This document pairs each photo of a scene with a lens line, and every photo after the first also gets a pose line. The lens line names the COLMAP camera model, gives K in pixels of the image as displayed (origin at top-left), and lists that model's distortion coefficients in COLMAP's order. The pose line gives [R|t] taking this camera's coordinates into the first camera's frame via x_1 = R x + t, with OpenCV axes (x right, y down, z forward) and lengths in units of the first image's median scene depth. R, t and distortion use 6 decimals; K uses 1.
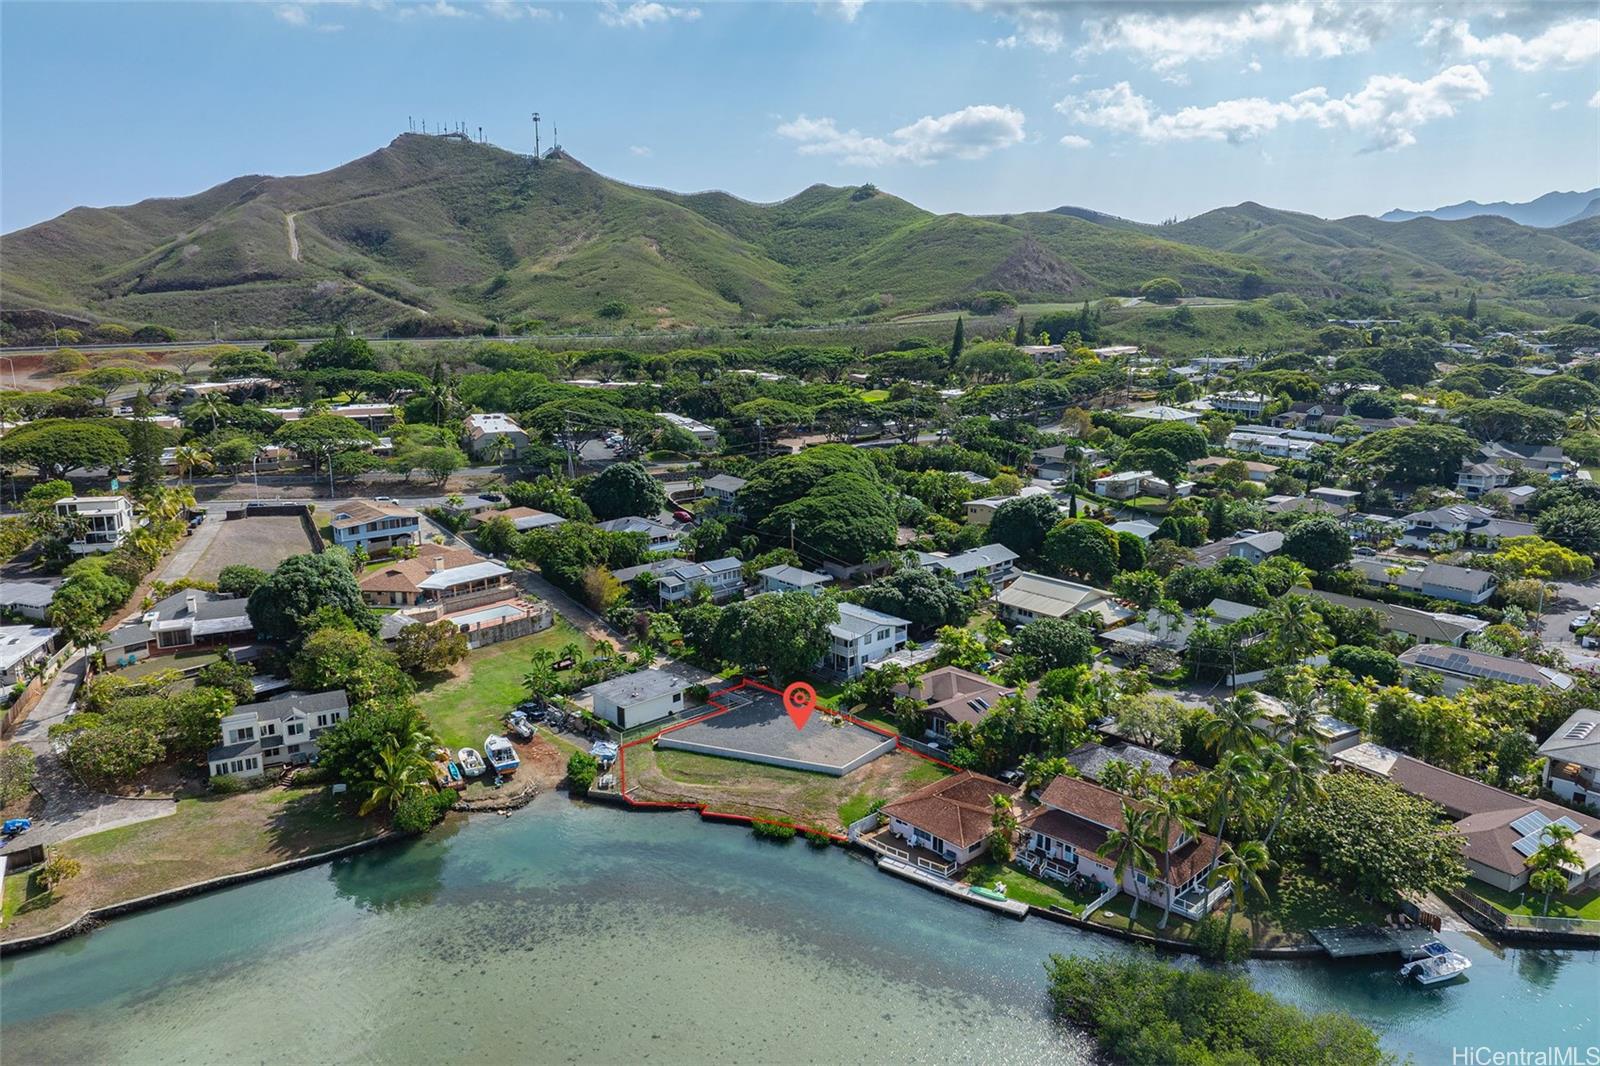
lens RADIAL K [[1121.7, 0, 817.8], [0, 1121.7, 578.6], [0, 0, 1]] dist [-0.010349, 0.003057]
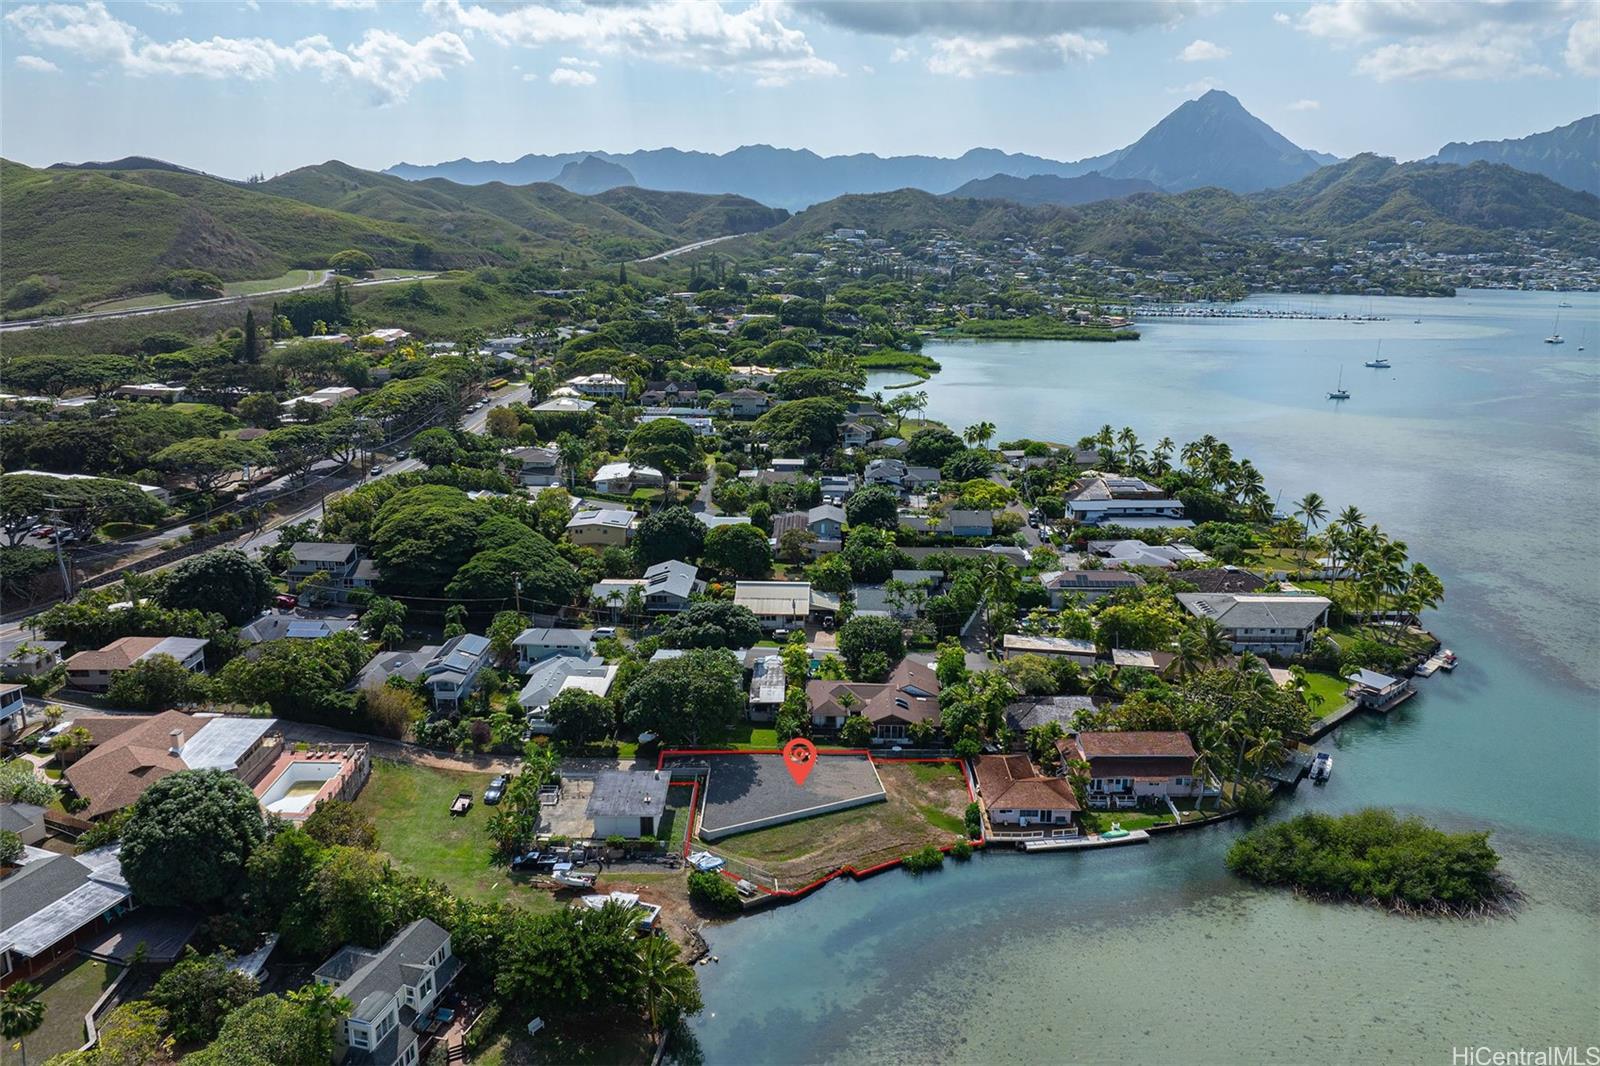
lens RADIAL K [[1093.8, 0, 828.8], [0, 1093.8, 584.5], [0, 0, 1]] dist [-0.003828, 0.007718]
pose [[0.688668, -0.213798, 0.692840, -0.181492], [0.176986, 0.976203, 0.125318, -0.044489], [-0.703145, 0.036321, 0.710118, 0.065872]]
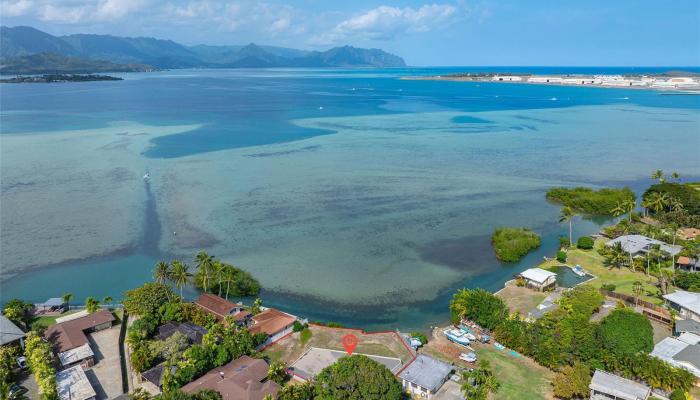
lens RADIAL K [[488.3, 0, 346.6], [0, 488.3, 200.1], [0, 0, 1]] dist [0.002408, 0.000283]
pose [[-0.992658, 0.038407, -0.114694, 0.014246], [-0.025329, 0.861215, 0.507609, -0.154121], [0.118272, 0.506787, -0.853920, 0.431382]]
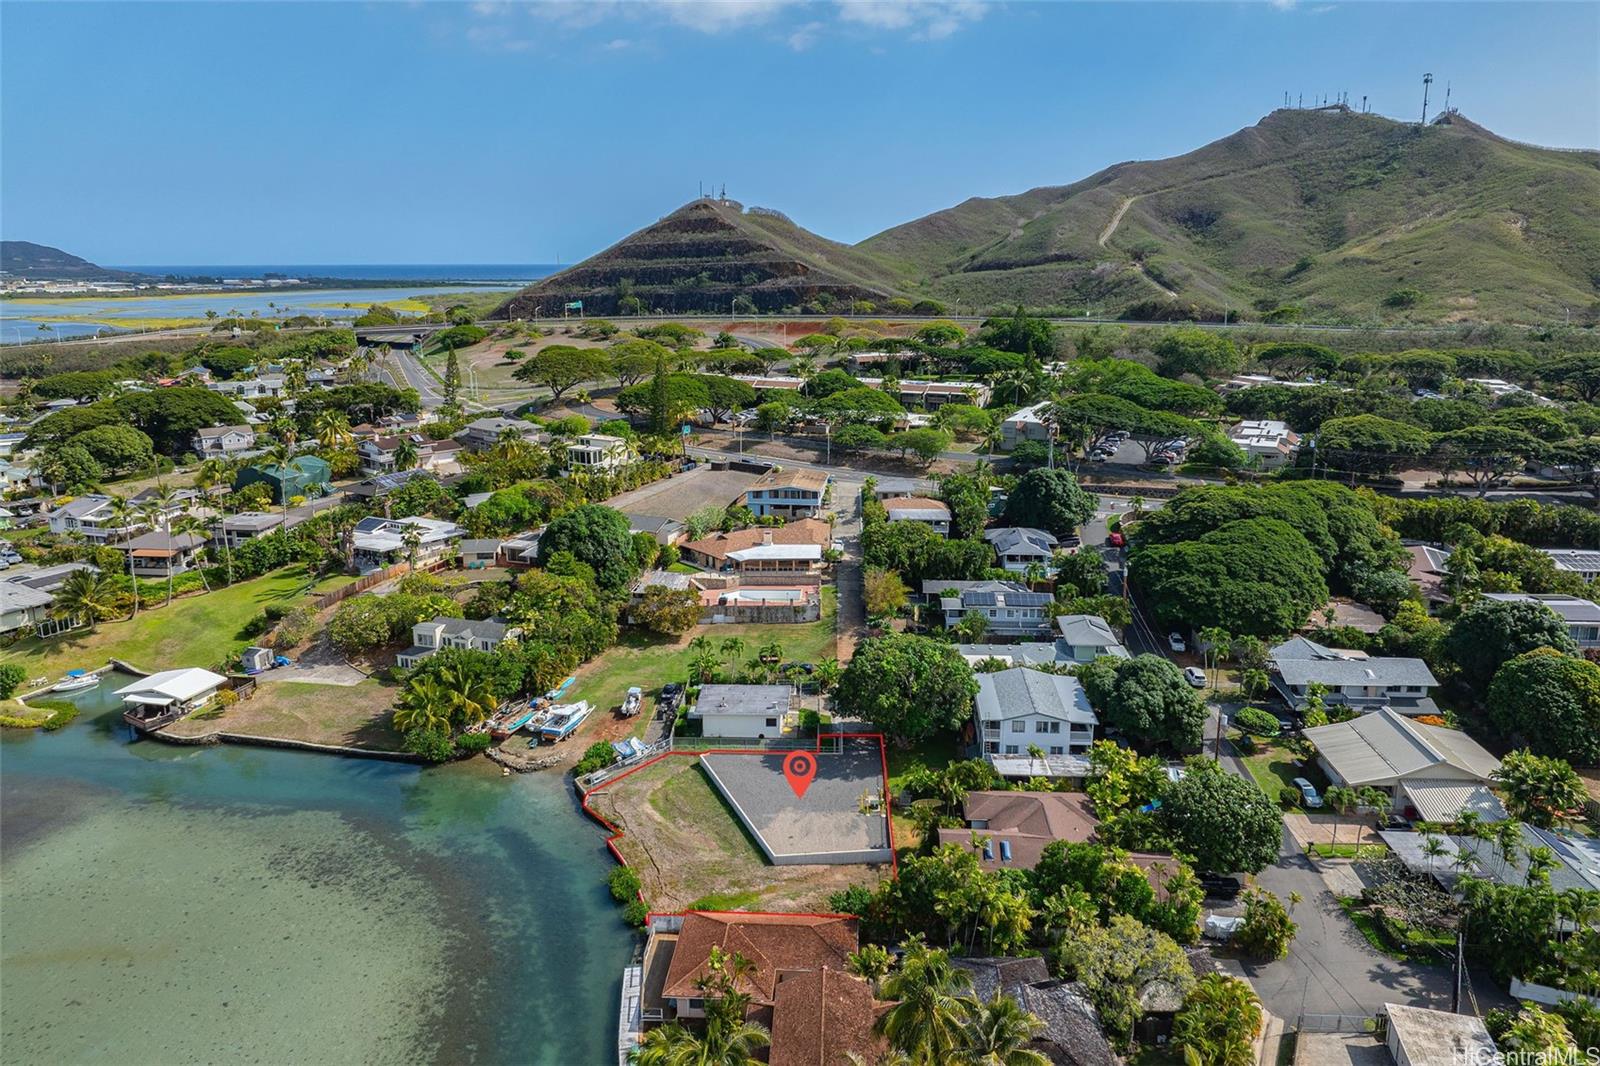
lens RADIAL K [[1112.2, 0, 807.7], [0, 1112.2, 557.2], [0, 0, 1]] dist [-0.008162, -0.001208]
pose [[0.687554, 0.189589, -0.700946, 0.143365], [-0.189641, 0.978695, 0.078695, -0.029108], [0.700932, 0.078821, 0.708859, 0.104370]]
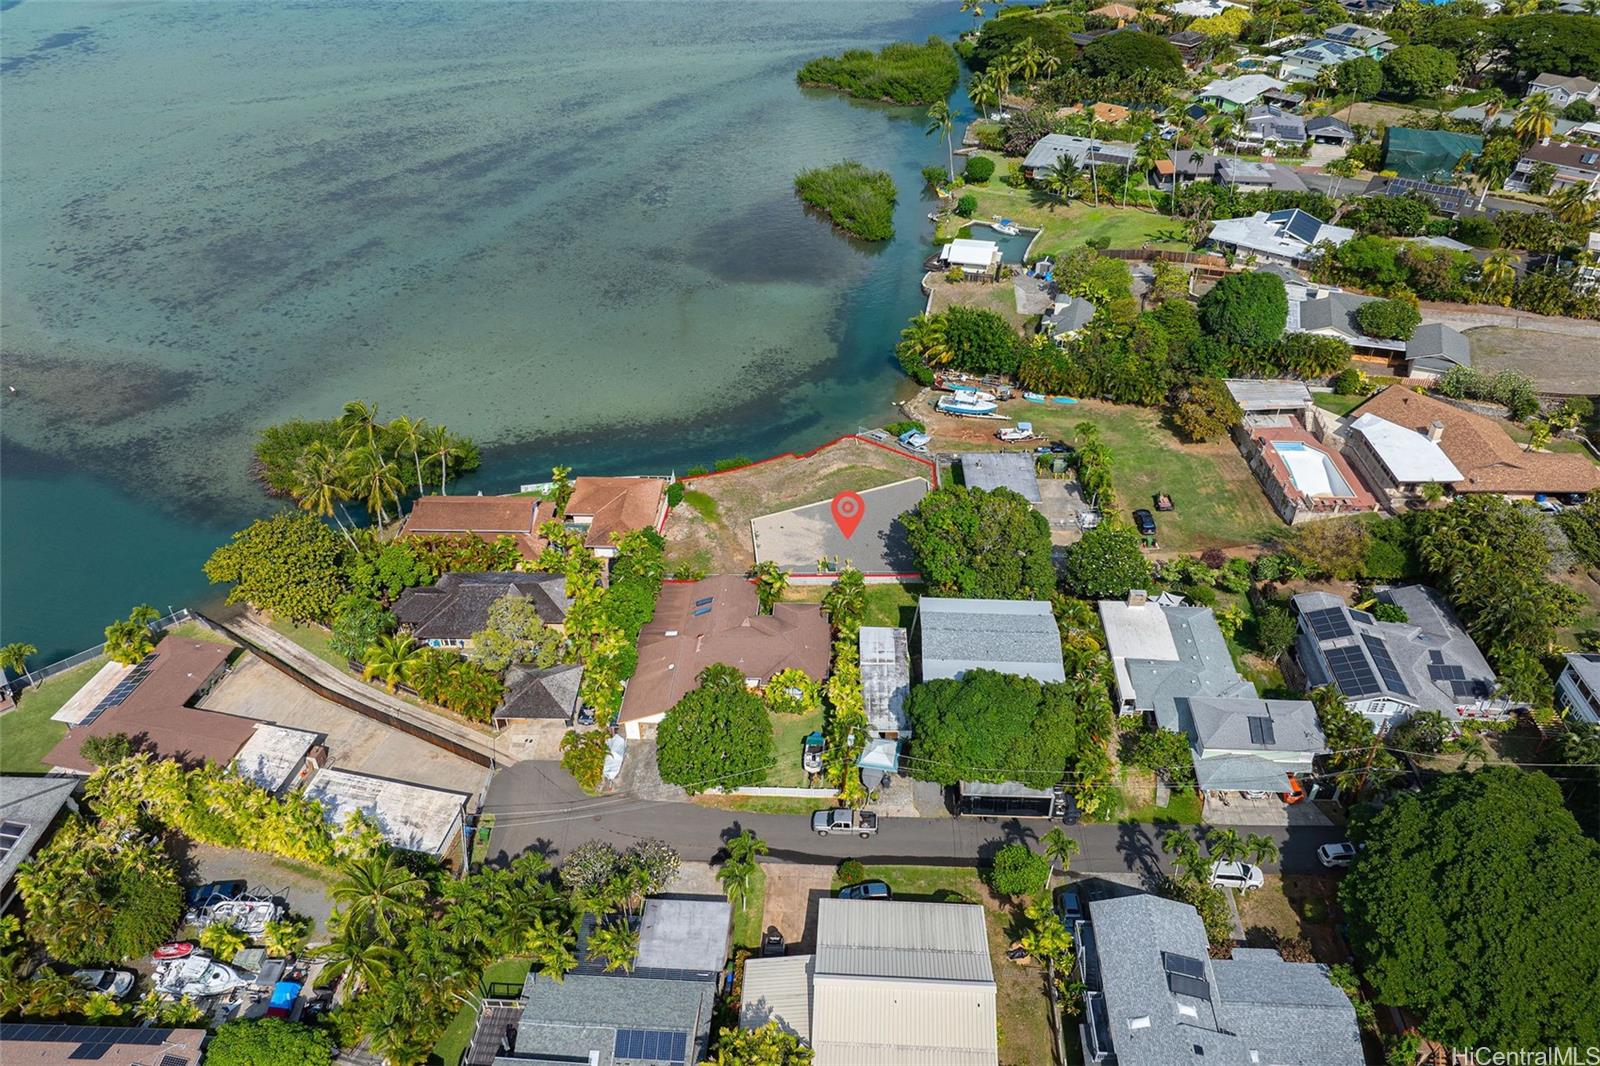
lens RADIAL K [[1112.2, 0, 807.7], [0, 1112.2, 557.2], [0, 0, 1]] dist [-0.008162, -0.001208]
pose [[-0.721785, 0.429191, -0.542975, 0.146557], [-0.175164, 0.645695, 0.743233, -0.155655], [0.669585, 0.631564, -0.390875, 0.371394]]
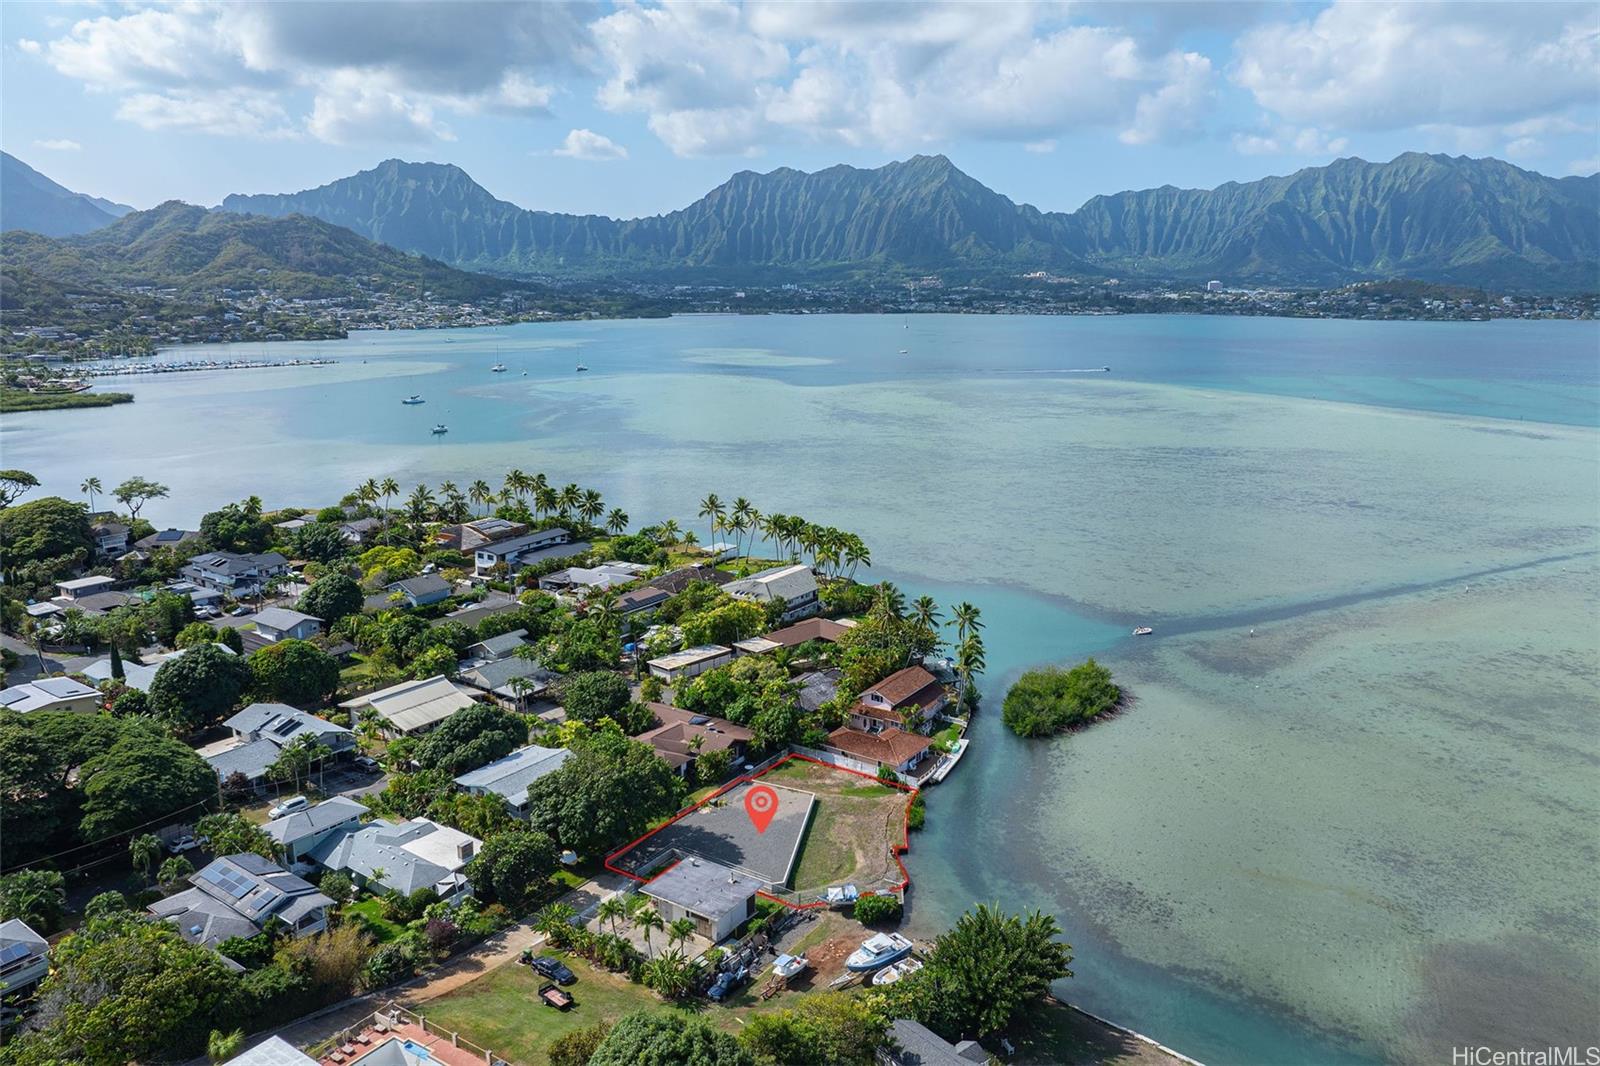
lens RADIAL K [[1096.8, 0, 800.7], [0, 1096.8, 583.6], [0, 0, 1]] dist [-0.007374, -0.003627]
pose [[-0.196836, -0.255948, 0.946439, -0.259230], [0.255310, 0.918639, 0.301528, -0.099835], [-0.946611, 0.300987, -0.115475, 0.270997]]
